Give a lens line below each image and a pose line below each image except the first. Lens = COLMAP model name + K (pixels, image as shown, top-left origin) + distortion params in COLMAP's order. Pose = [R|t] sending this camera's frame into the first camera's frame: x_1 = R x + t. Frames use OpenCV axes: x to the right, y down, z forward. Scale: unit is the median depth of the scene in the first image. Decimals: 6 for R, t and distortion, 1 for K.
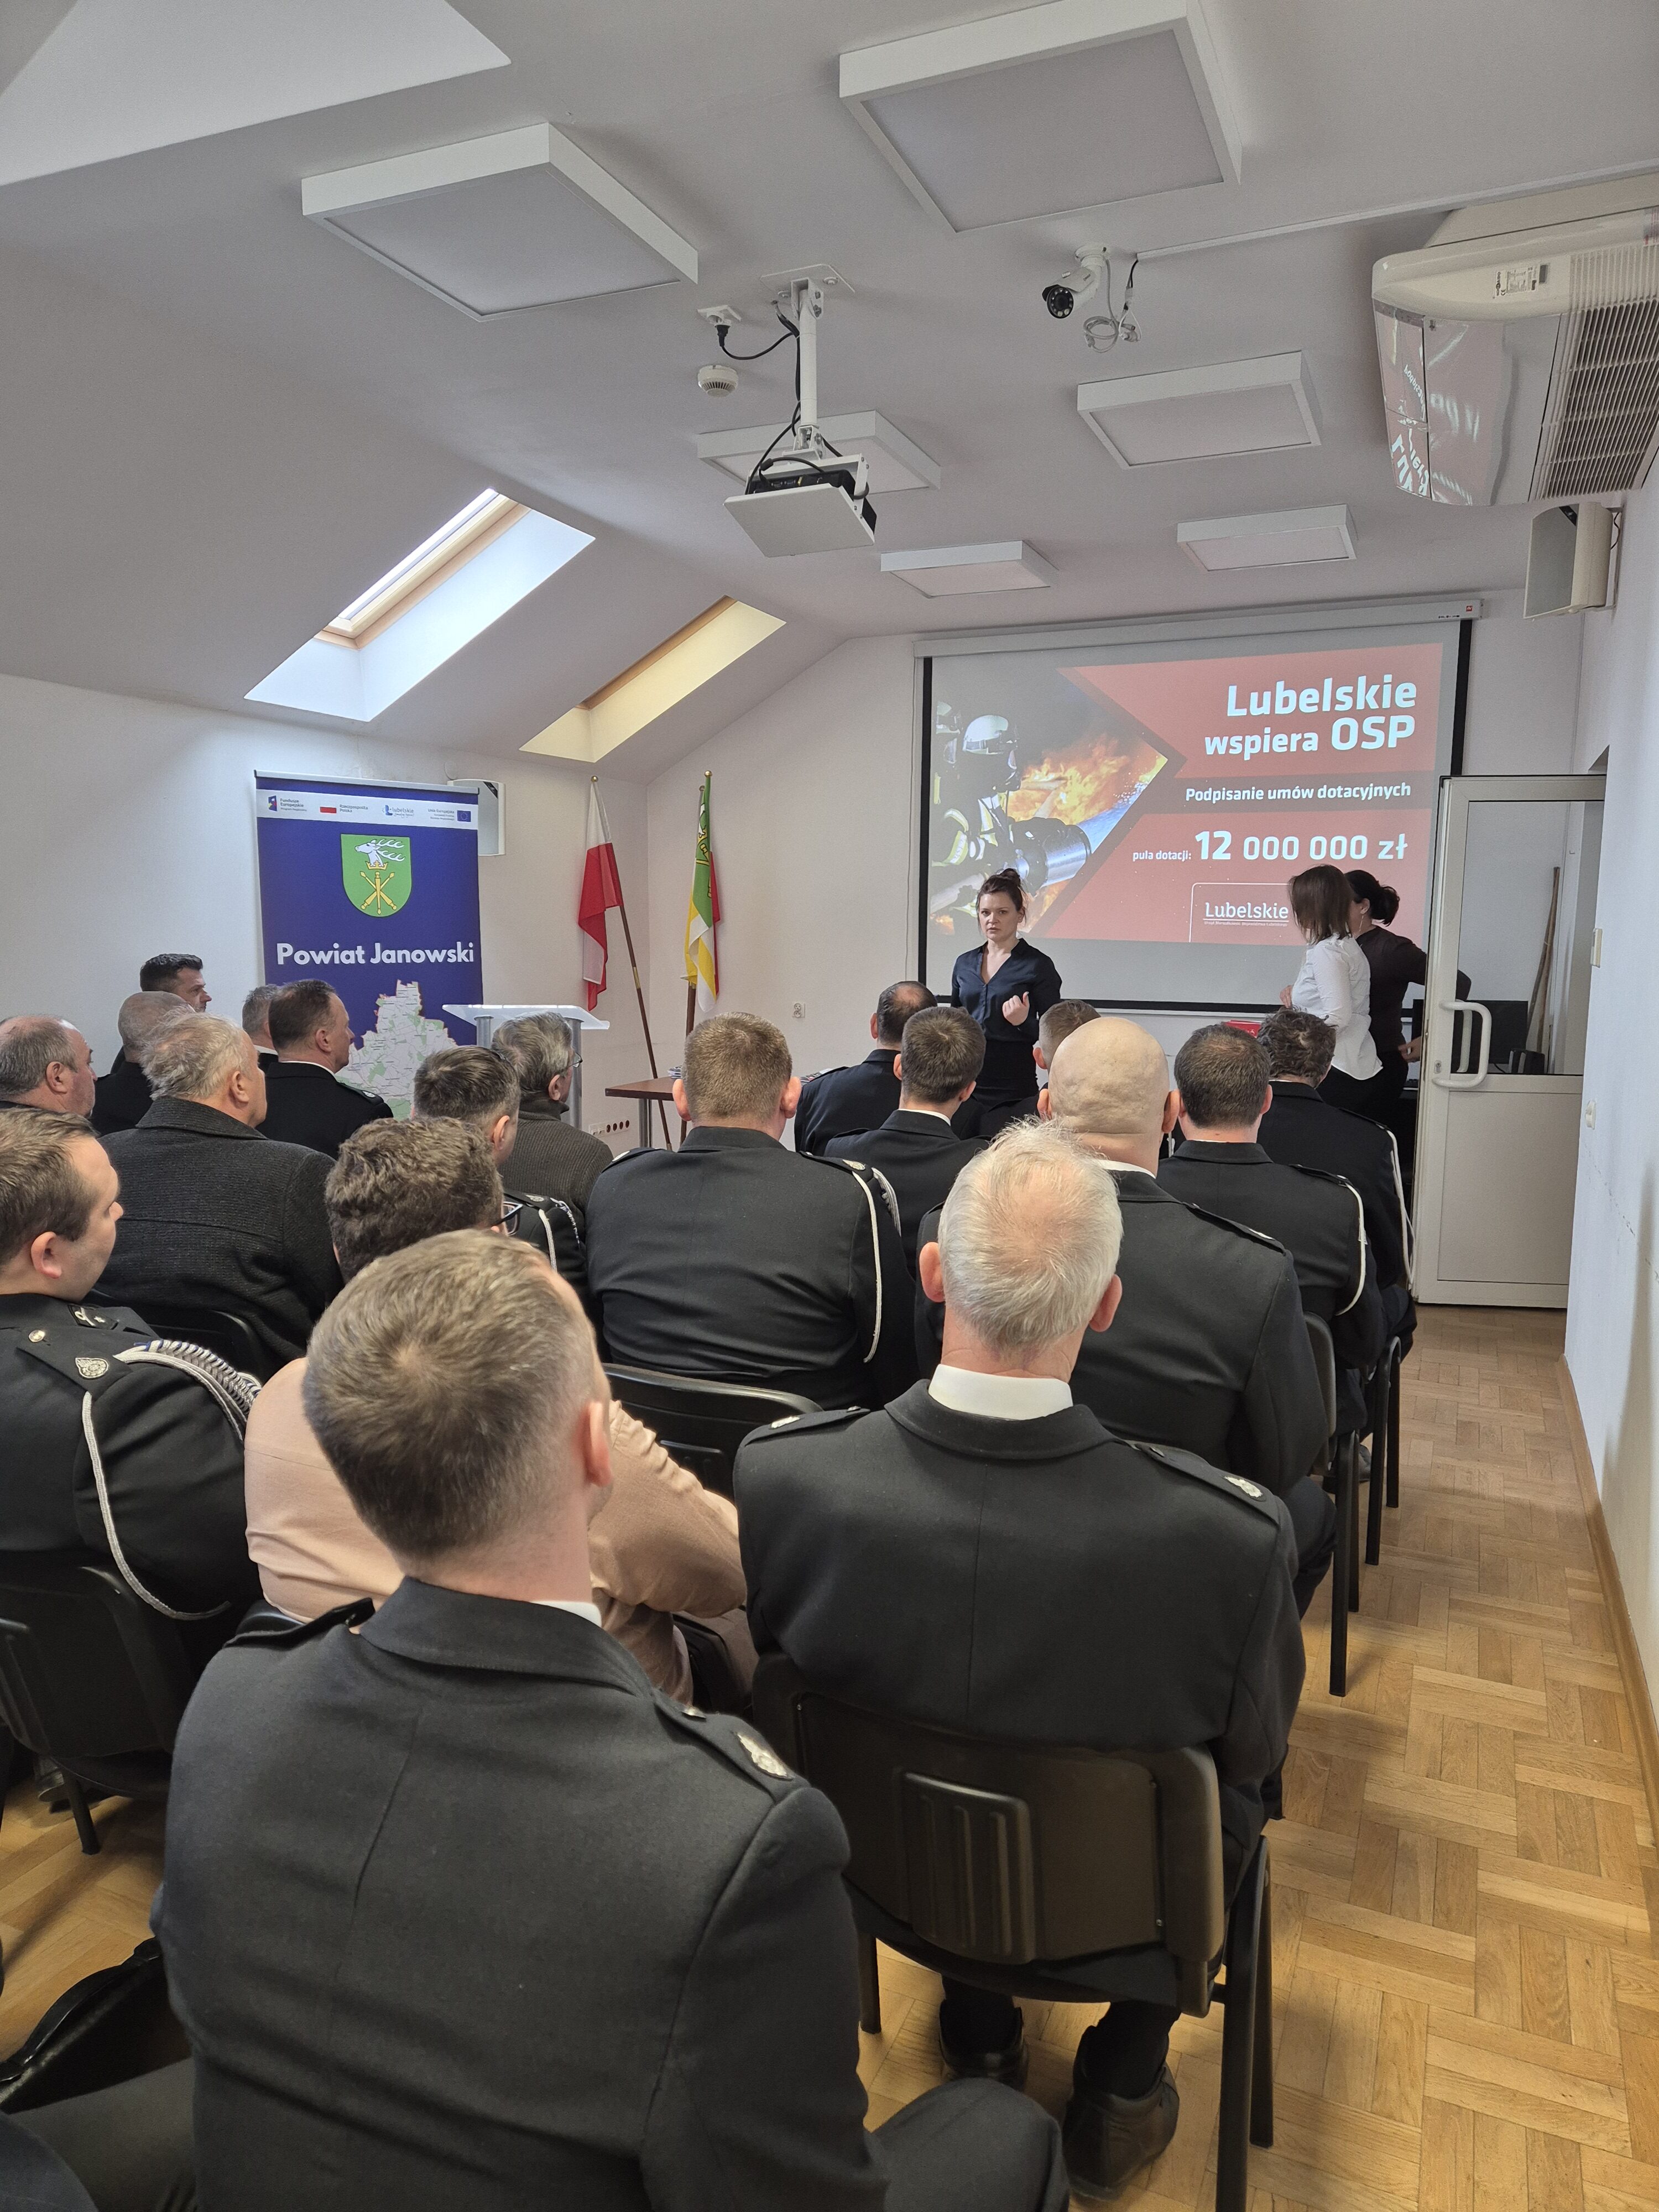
lens RADIAL K [[1488.7, 0, 818.3], [0, 1488.7, 1115.1], [0, 0, 1]] dist [0.039544, -0.000050]
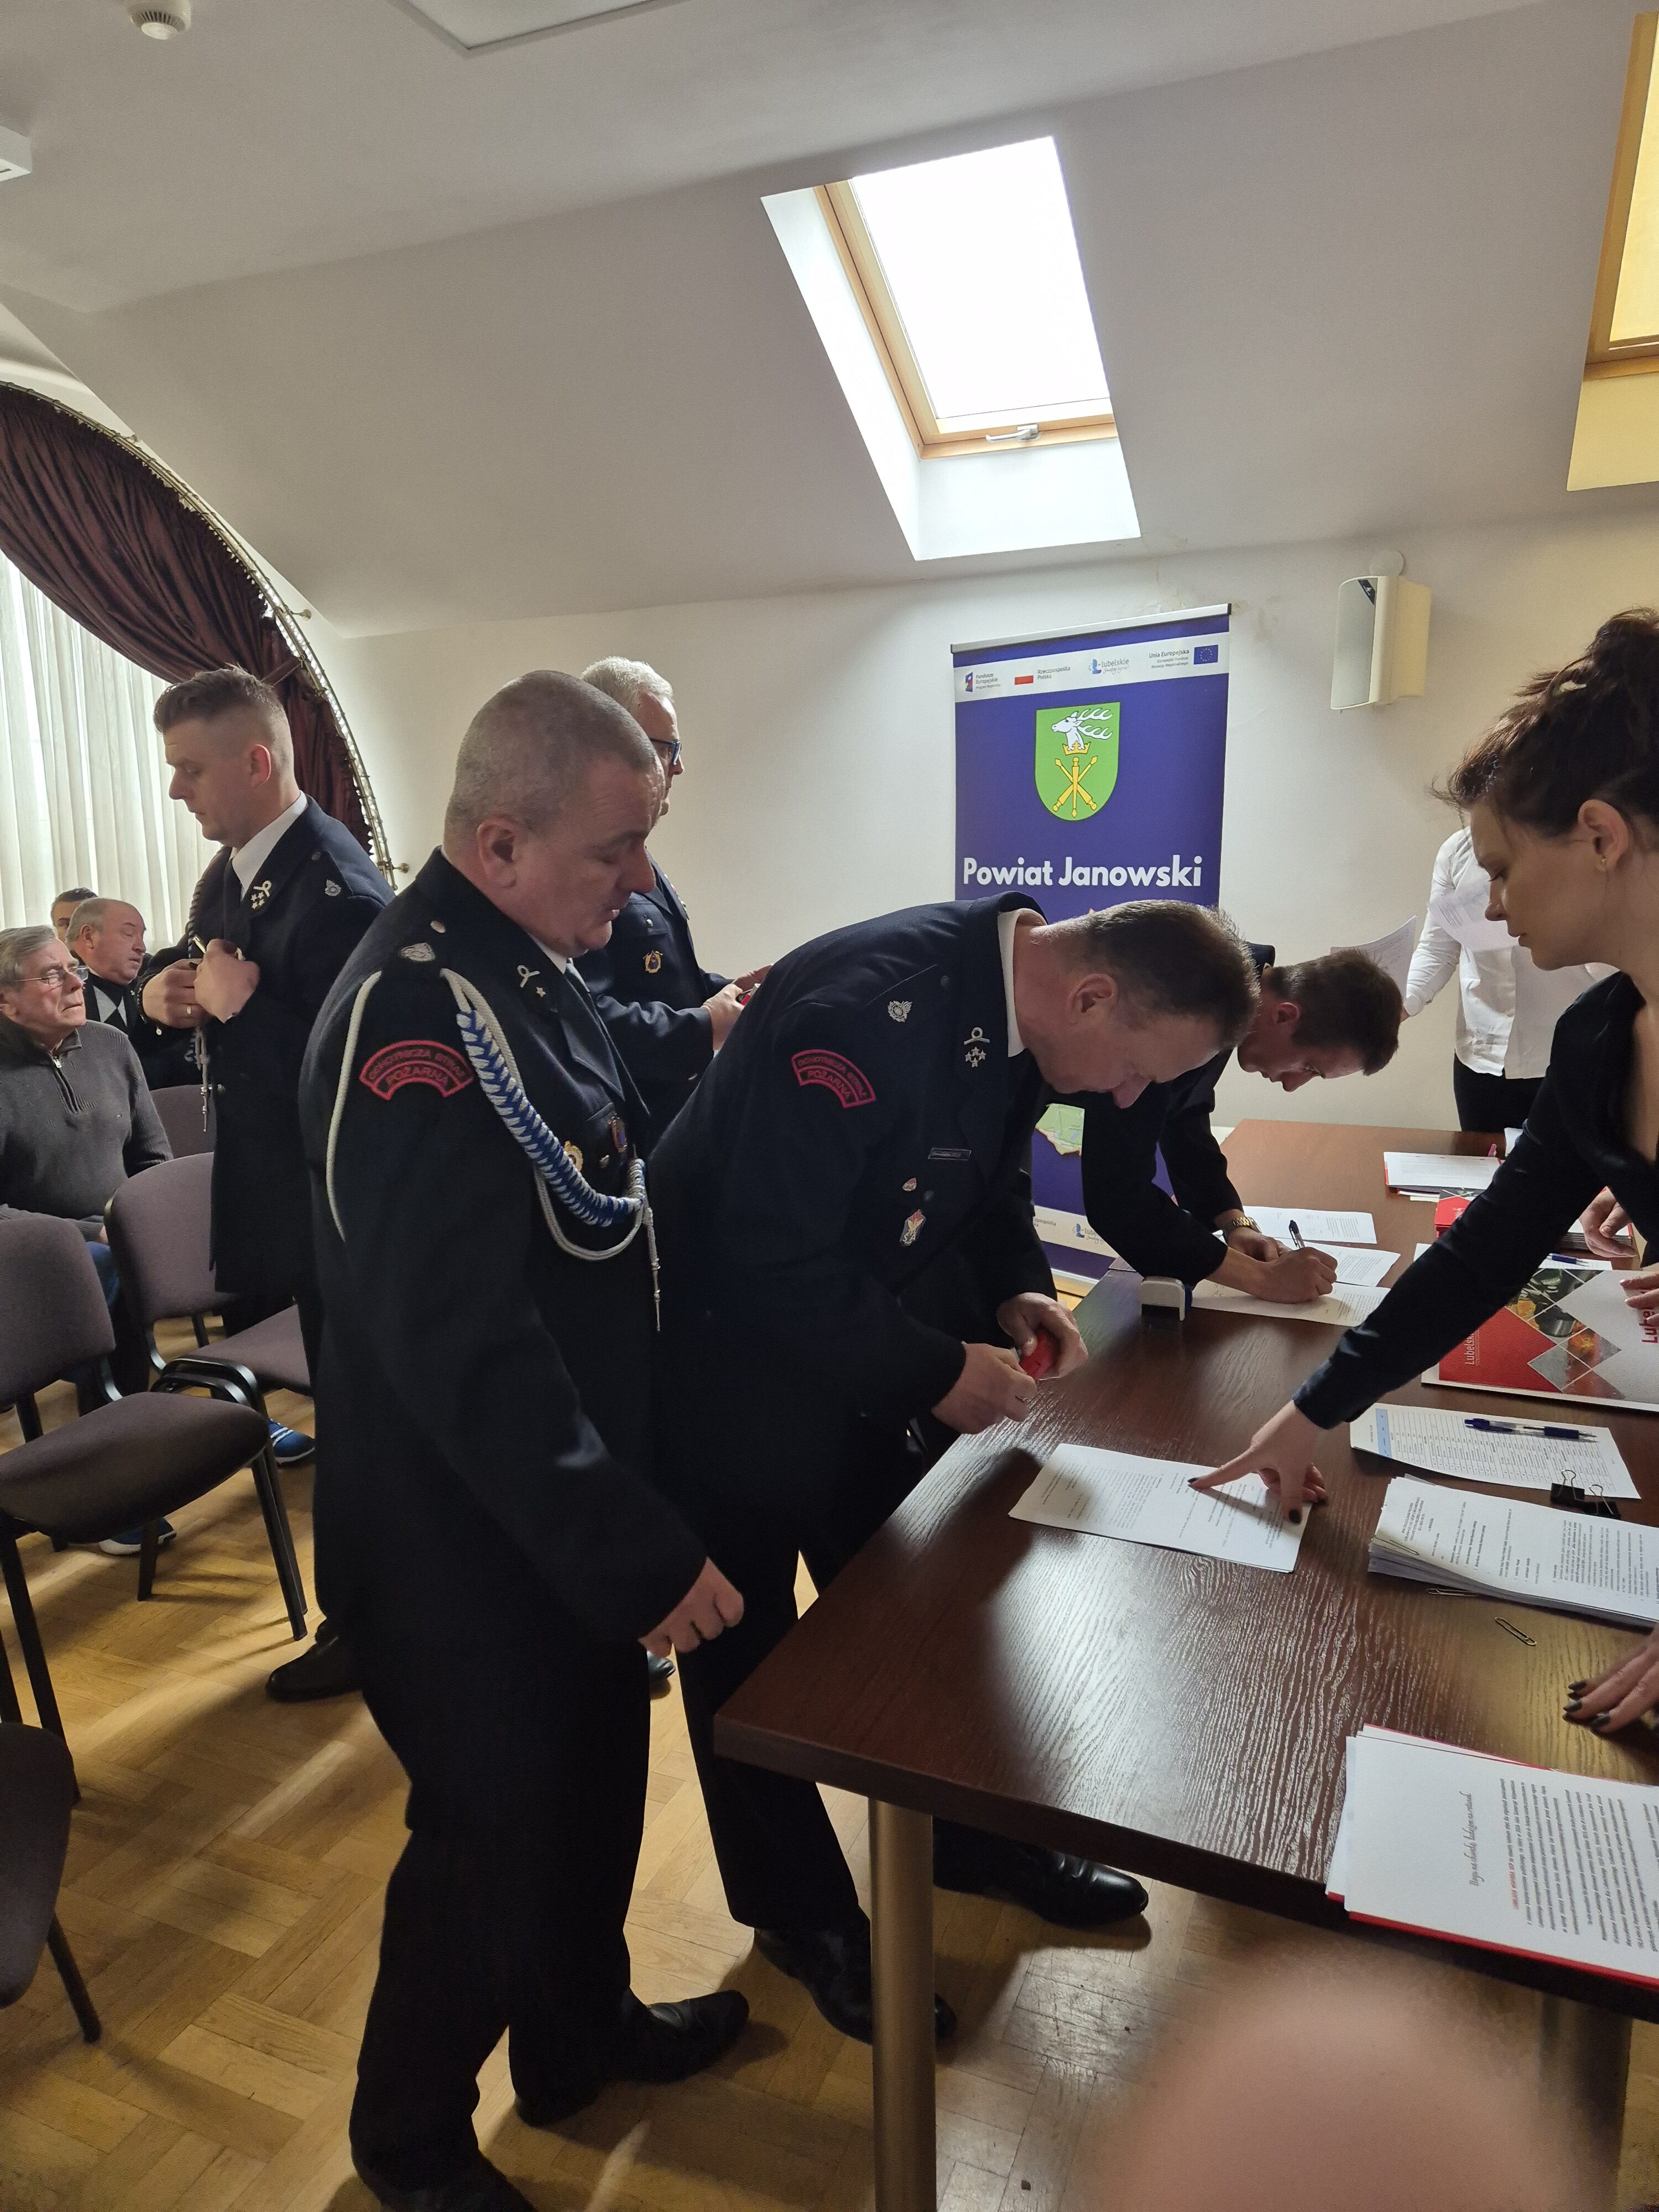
lens RADIAL K [[1488.7, 0, 808.7], [0, 1488.7, 1093.1], [0, 0, 1]] dist [0.039544, -0.000050]
pose [[-0.009864, 0.168329, -0.985681, 0.444365], [-0.104641, 0.980144, 0.168431, -0.112957], [0.994461, 0.104804, 0.007946, 0.890891]]
